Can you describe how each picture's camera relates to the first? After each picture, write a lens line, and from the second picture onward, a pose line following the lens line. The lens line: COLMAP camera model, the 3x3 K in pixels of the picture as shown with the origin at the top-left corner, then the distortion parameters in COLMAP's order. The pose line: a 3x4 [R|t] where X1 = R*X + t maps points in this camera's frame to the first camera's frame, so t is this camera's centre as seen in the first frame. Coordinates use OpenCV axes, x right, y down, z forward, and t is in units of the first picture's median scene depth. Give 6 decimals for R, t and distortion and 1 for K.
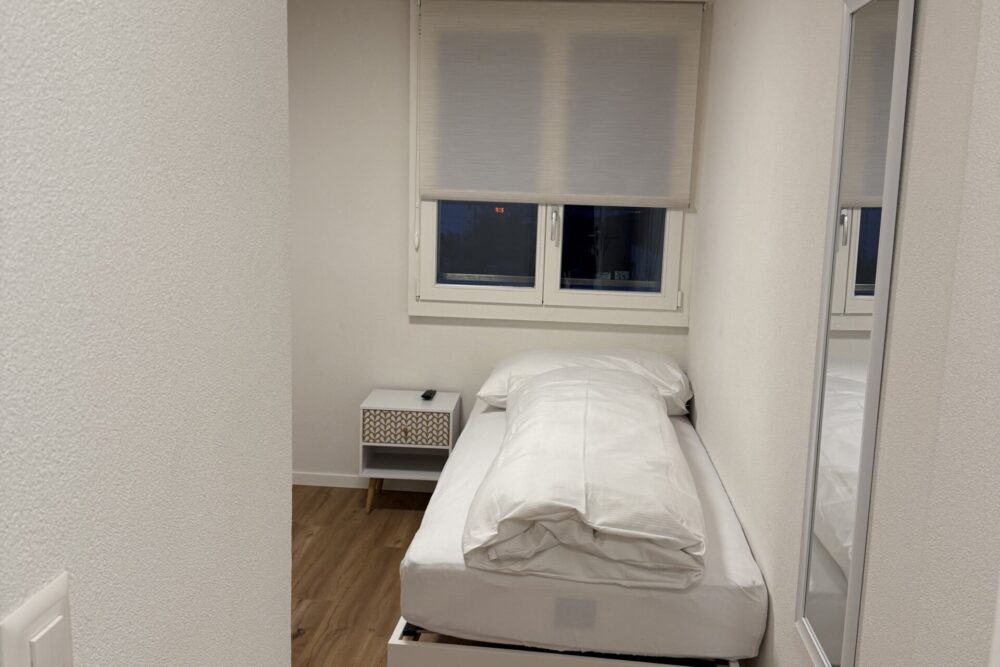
lens RADIAL K [[938.1, 0, 496.4], [0, 938.1, 338.6], [0, 0, 1]] dist [0.177040, -0.380234]
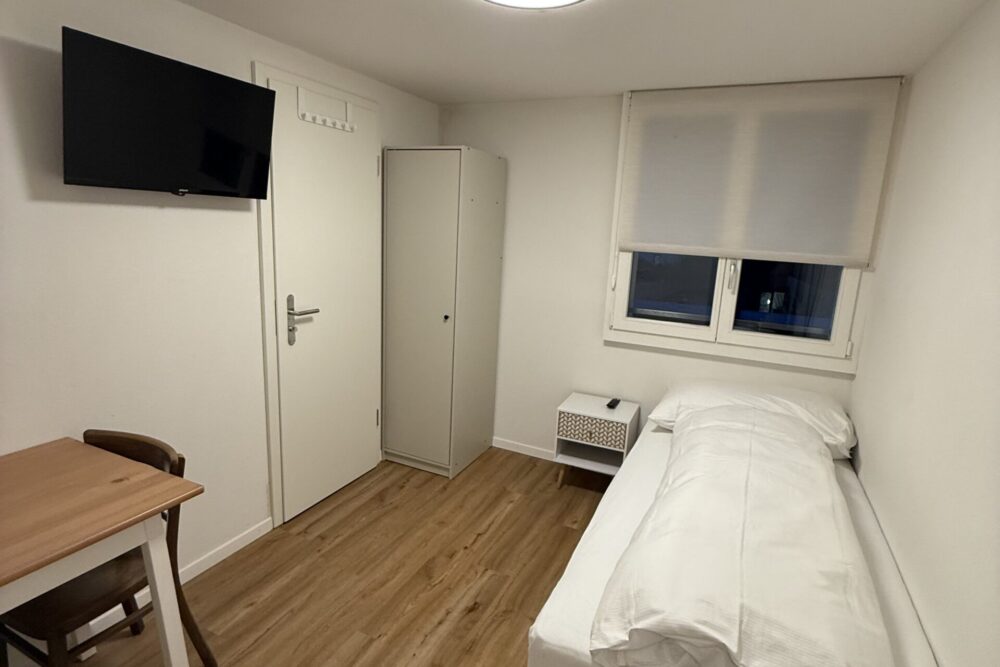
lens RADIAL K [[530.4, 0, 500.4], [0, 530.4, 328.8], [0, 0, 1]] dist [0.001884, 0.000146]
pose [[0.938077, 0.081811, -0.336628, 0.019279], [-0.075589, 0.996639, 0.031571, -0.055553], [0.338080, -0.004171, 0.941108, 0.286756]]
